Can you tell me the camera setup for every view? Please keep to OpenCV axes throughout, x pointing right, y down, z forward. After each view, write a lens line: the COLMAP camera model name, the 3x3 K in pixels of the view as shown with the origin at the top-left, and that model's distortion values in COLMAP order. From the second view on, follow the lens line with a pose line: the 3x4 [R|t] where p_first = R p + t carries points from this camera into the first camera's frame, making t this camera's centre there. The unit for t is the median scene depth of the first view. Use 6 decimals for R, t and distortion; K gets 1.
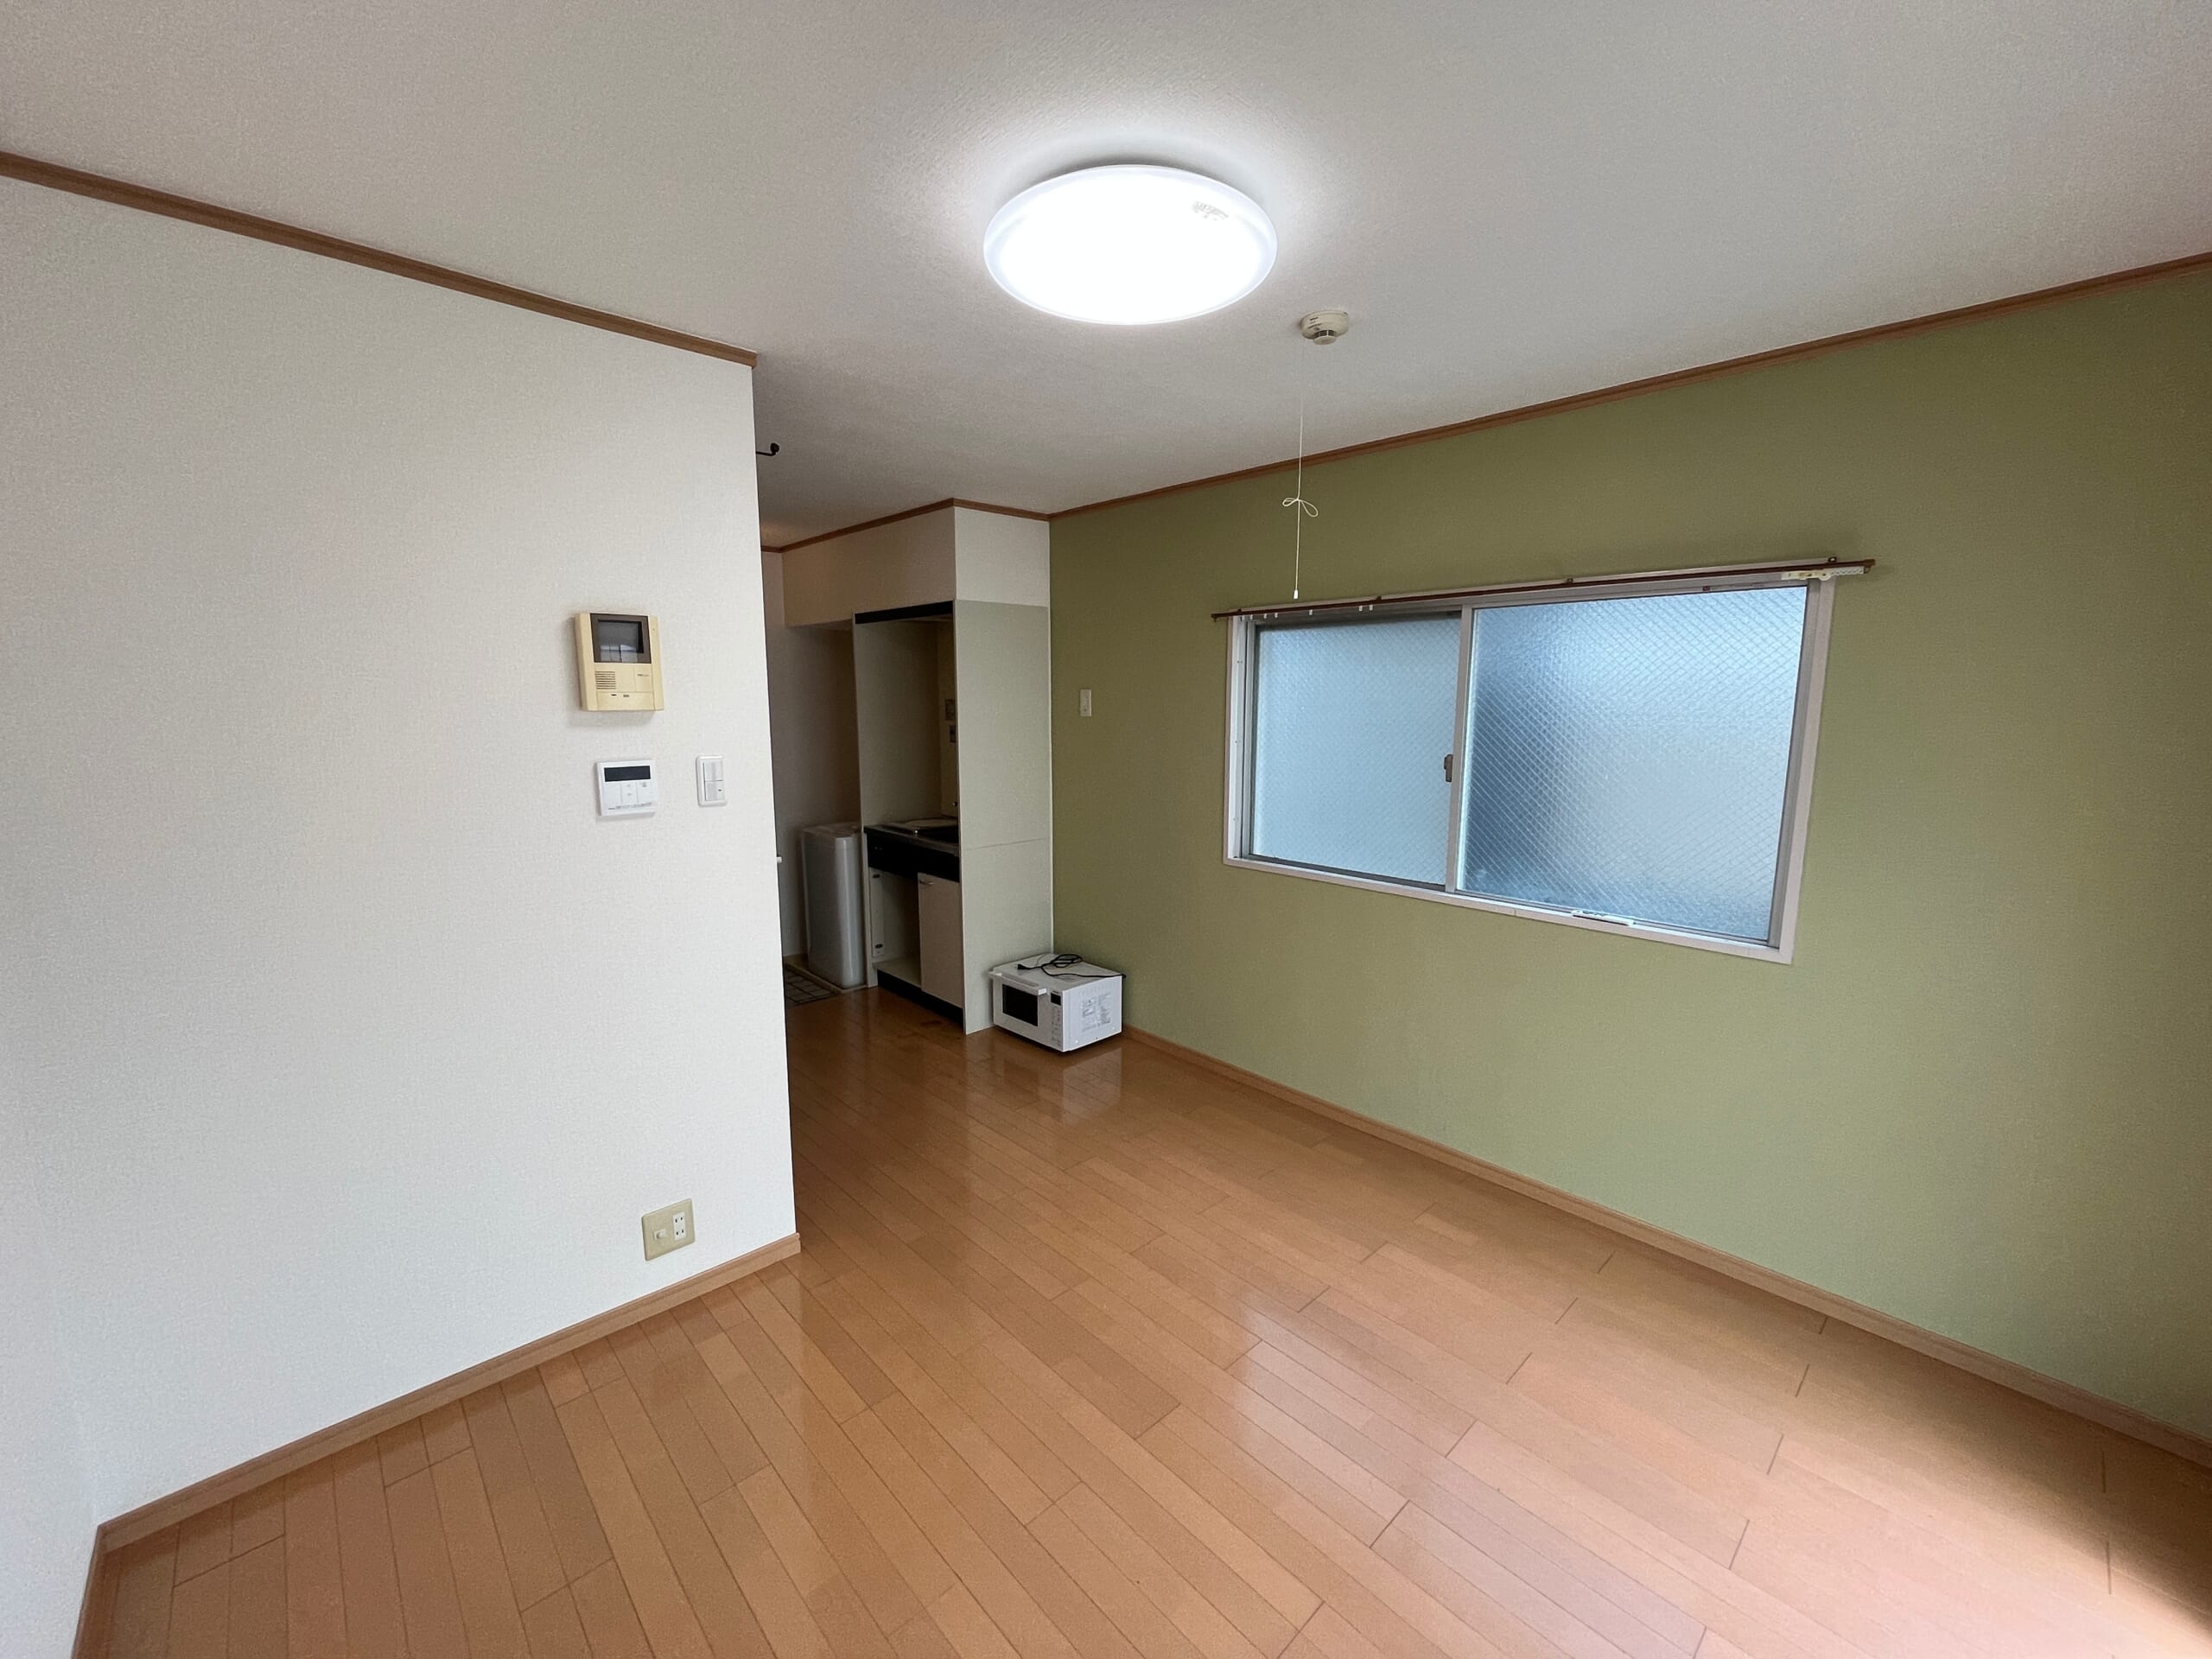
lens RADIAL K [[892.5, 0, 1098.3], [0, 892.5, 824.9], [0, 0, 1]] dist [-0.003517, -0.000049]
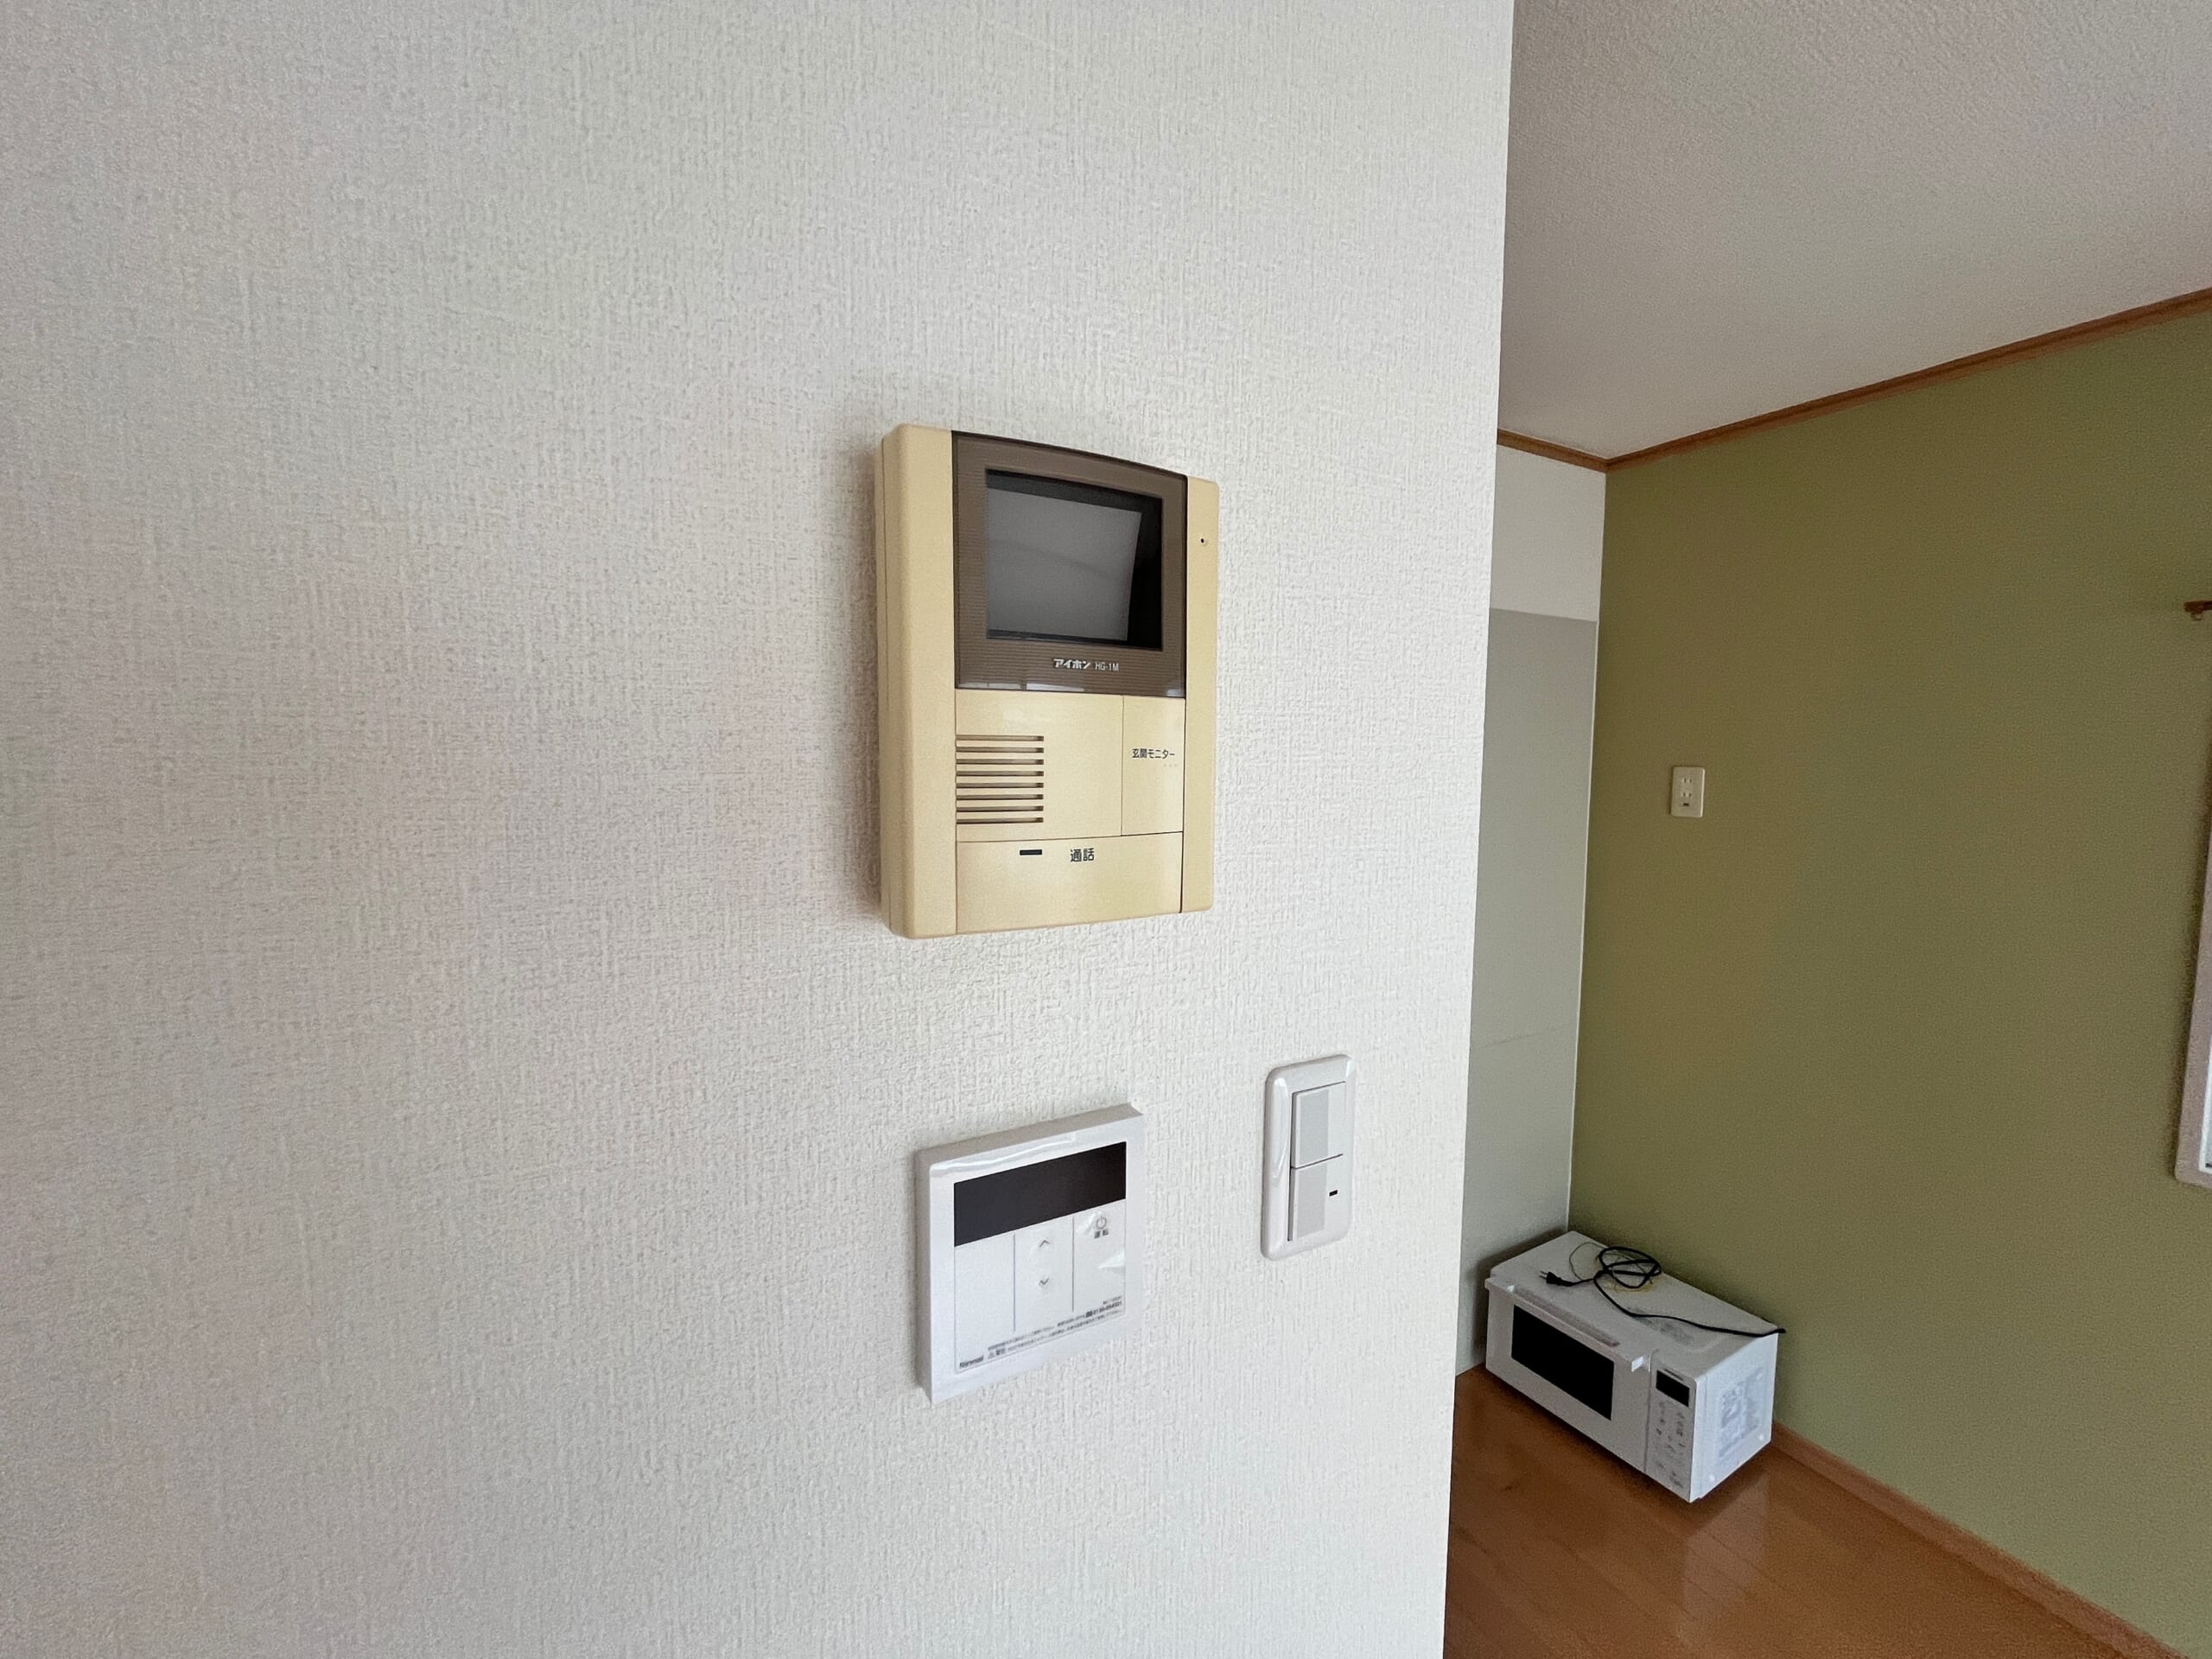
lens RADIAL K [[892.5, 0, 1098.3], [0, 892.5, 824.9], [0, 0, 1]] dist [-0.003517, -0.000049]
pose [[0.973177, 0.023962, -0.228807, -0.251434], [-0.039580, 0.997170, -0.063916, -0.072660], [0.226628, 0.071258, 0.971371, 0.421549]]
